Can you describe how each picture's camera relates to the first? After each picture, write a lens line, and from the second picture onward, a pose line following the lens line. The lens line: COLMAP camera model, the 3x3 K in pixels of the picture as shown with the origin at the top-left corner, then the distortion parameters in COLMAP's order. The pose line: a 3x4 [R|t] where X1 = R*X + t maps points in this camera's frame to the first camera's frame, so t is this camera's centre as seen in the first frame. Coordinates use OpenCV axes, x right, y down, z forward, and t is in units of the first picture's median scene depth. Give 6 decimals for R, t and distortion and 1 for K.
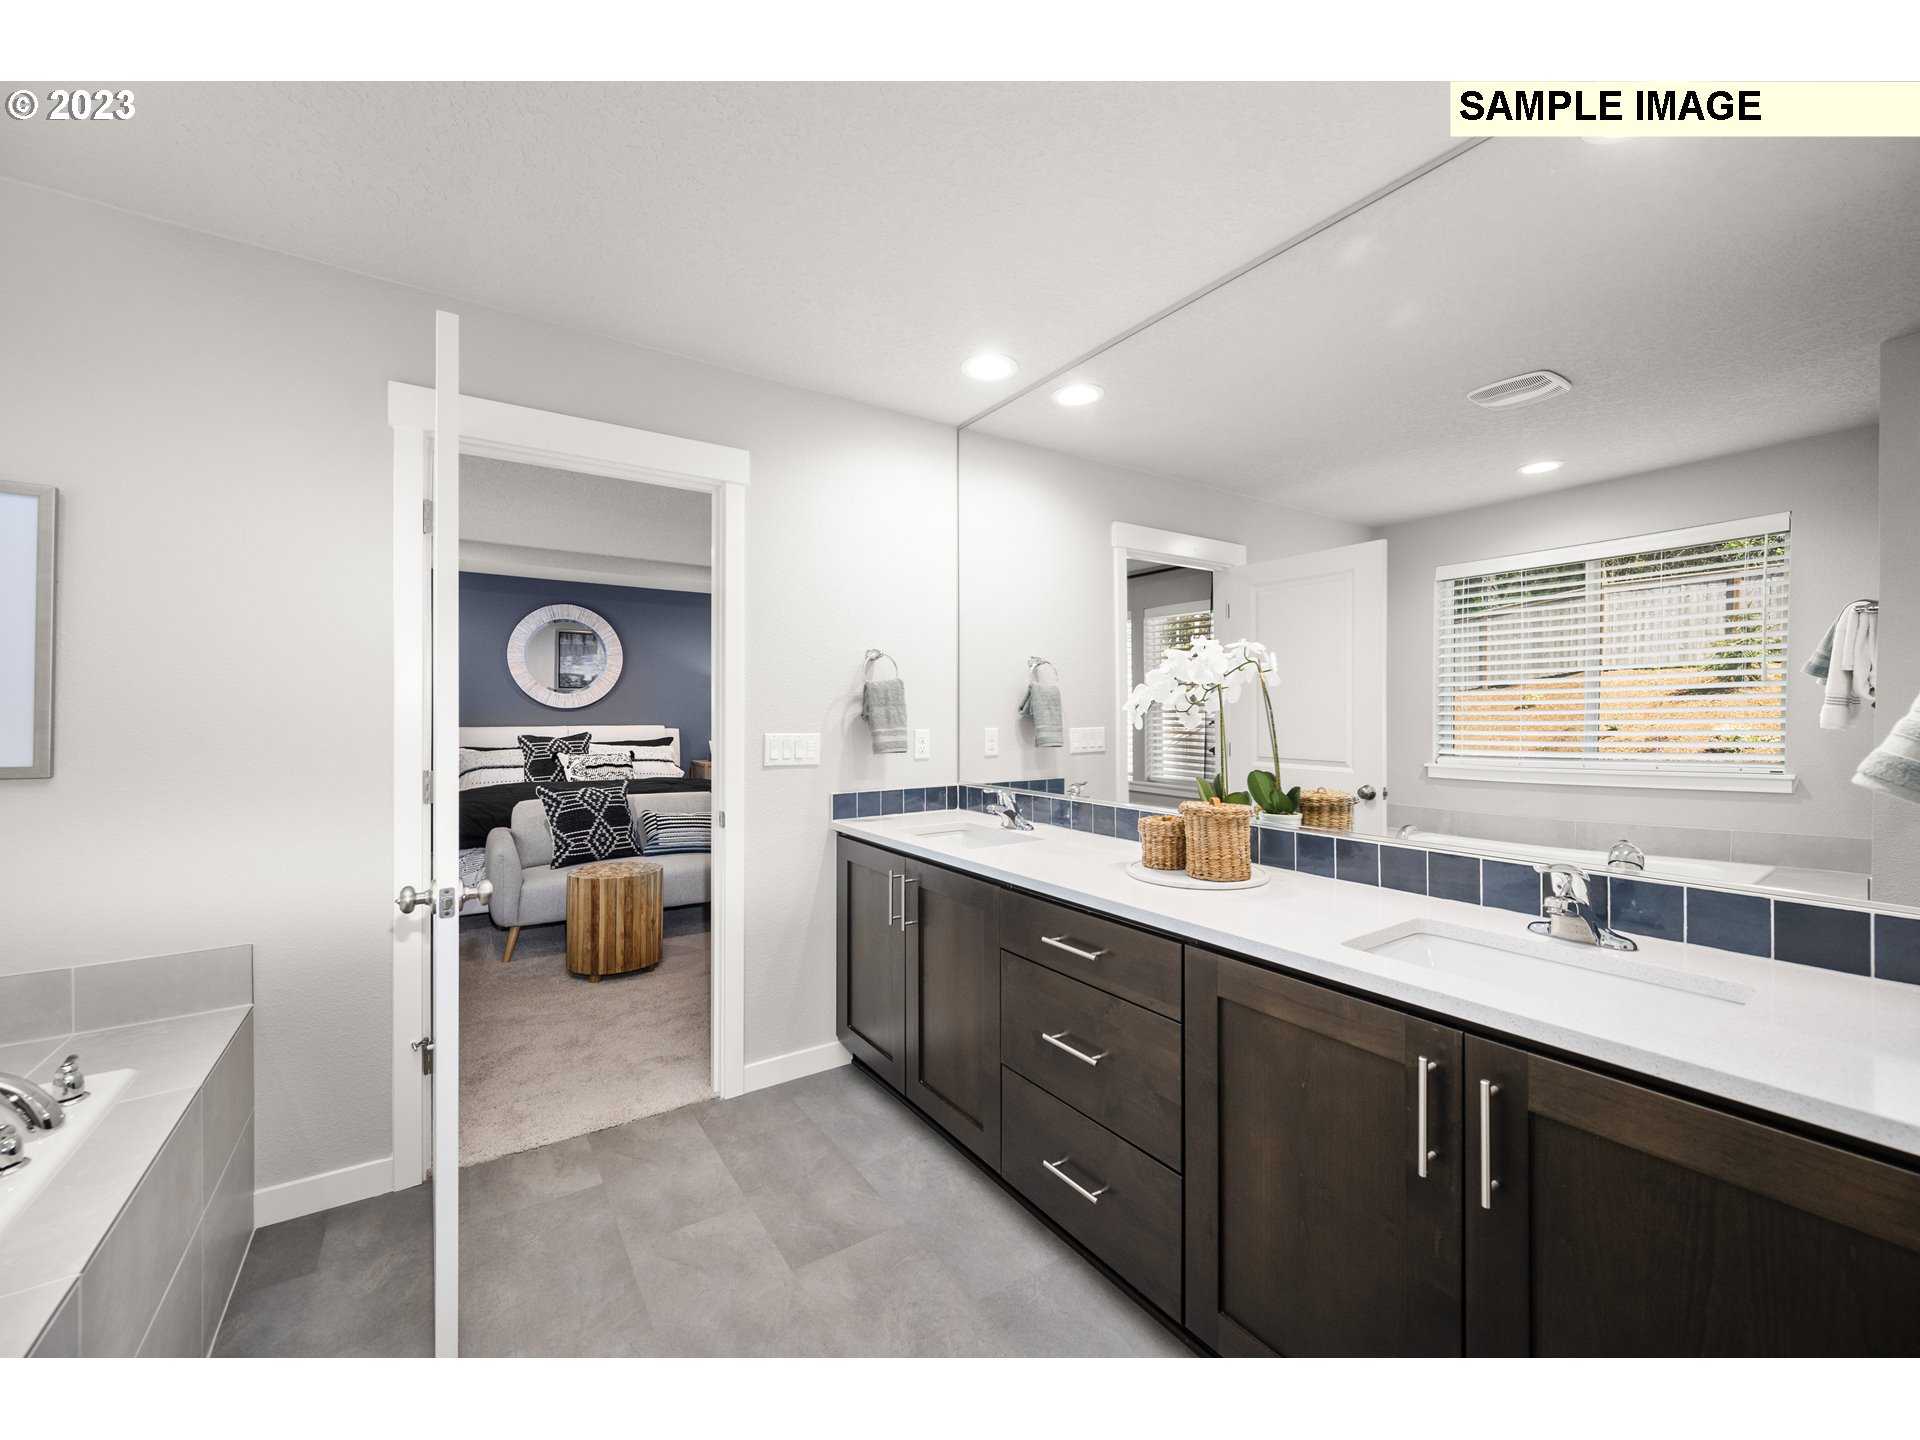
lens RADIAL K [[764.0, 0, 962.6], [0, 764.0, 710.7], [0, 0, 1]] dist [-0.000469, -0.001024]
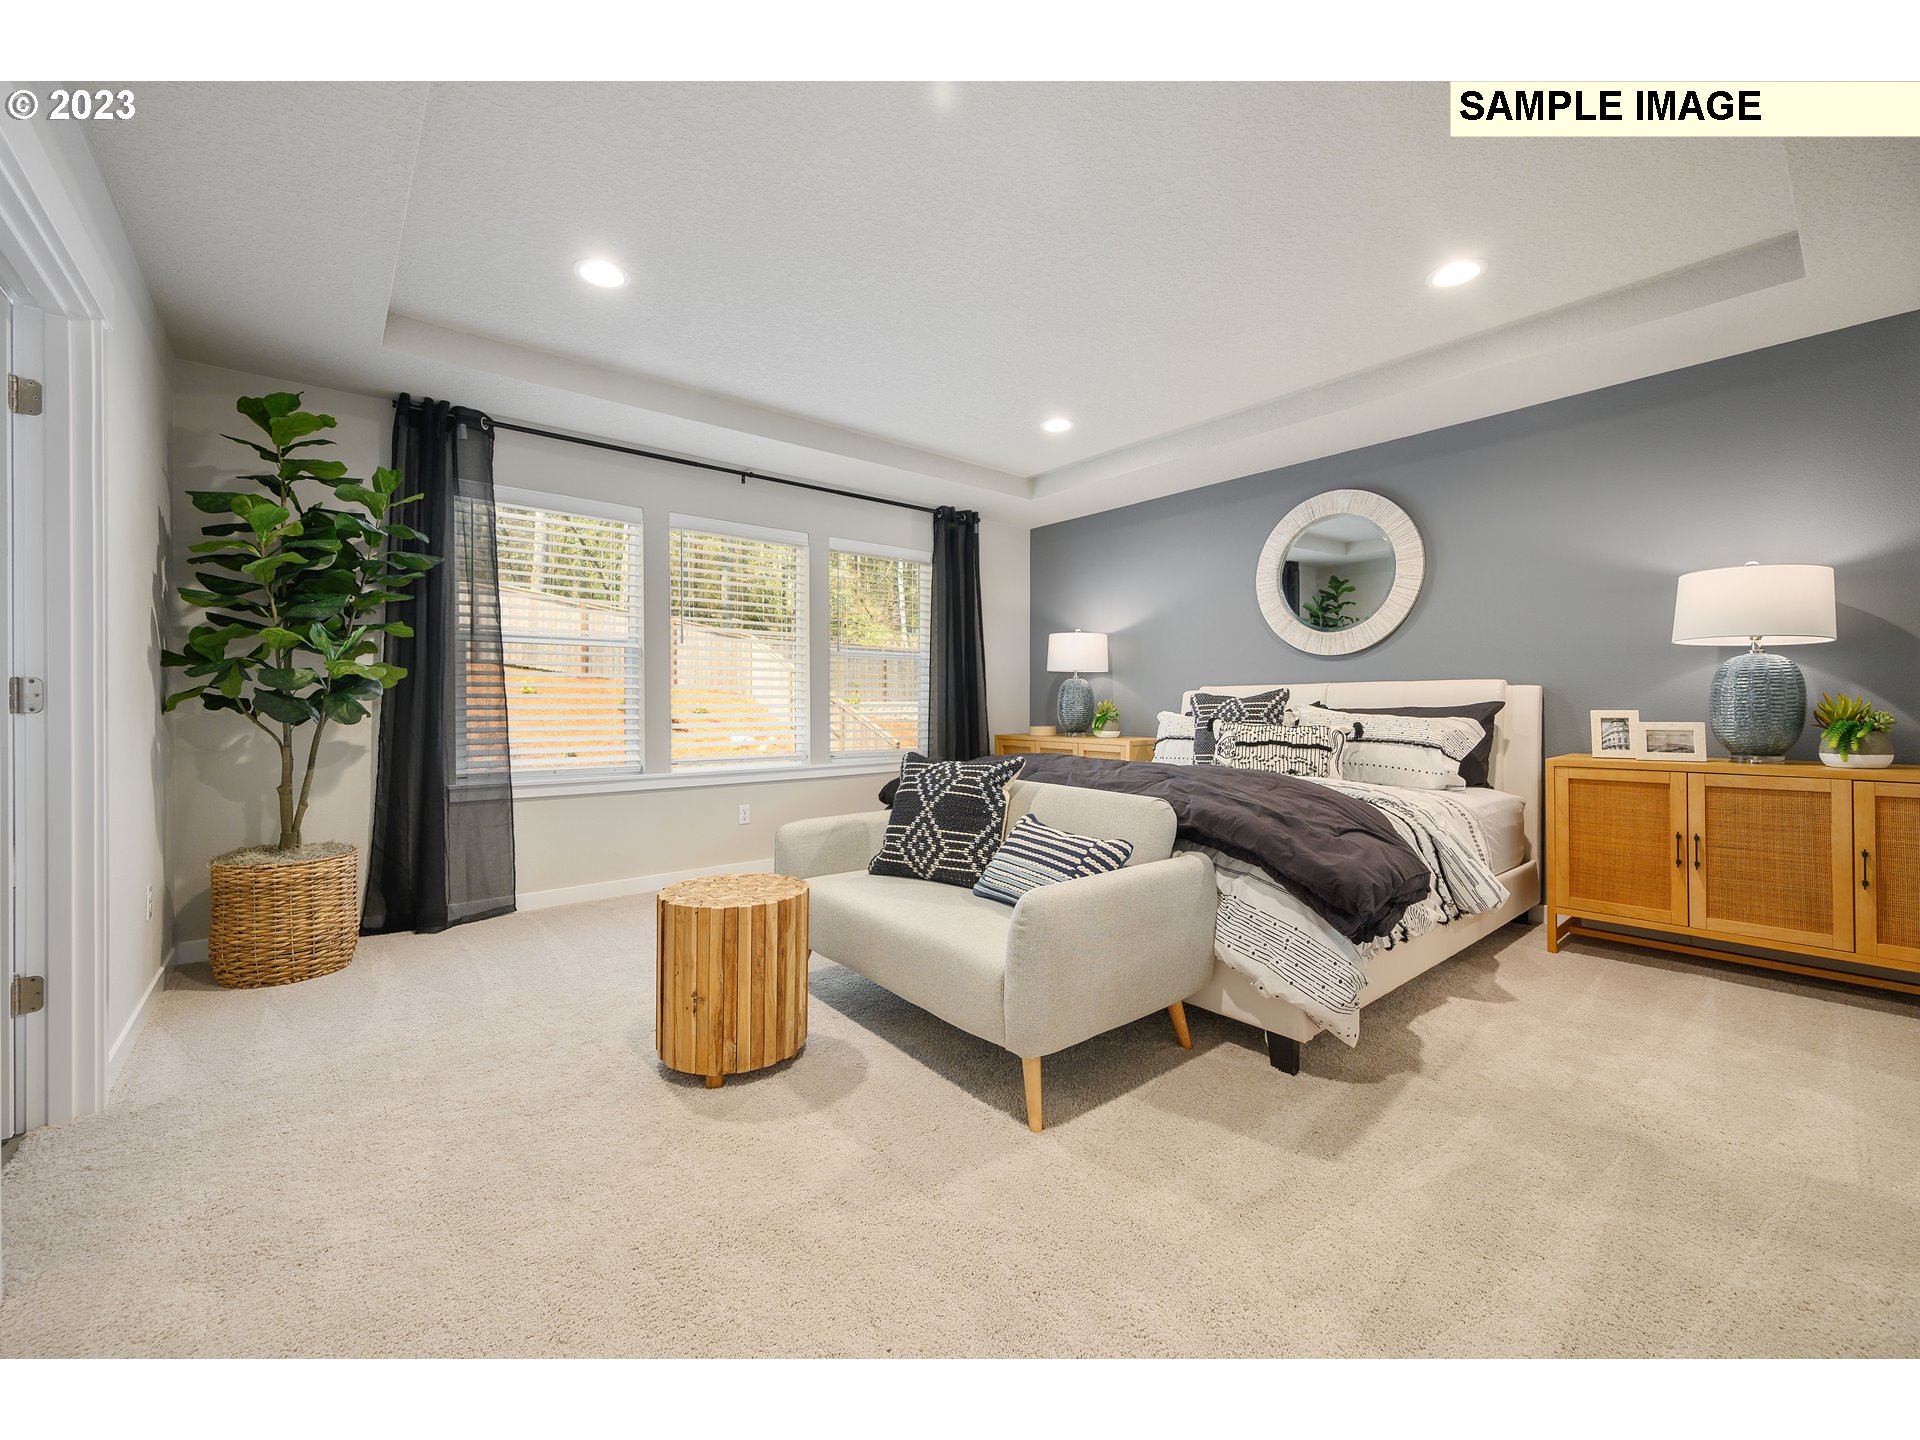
lens RADIAL K [[764.0, 0, 956.9], [0, 764.0, 712.8], [0, 0, 1]] dist [-0.000469, -0.001024]
pose [[0.089602, 0.007345, -0.995951, 0.208325], [0.003935, 0.999962, 0.007729, 0.093889], [0.995970, -0.004612, 0.089570, 1.555802]]
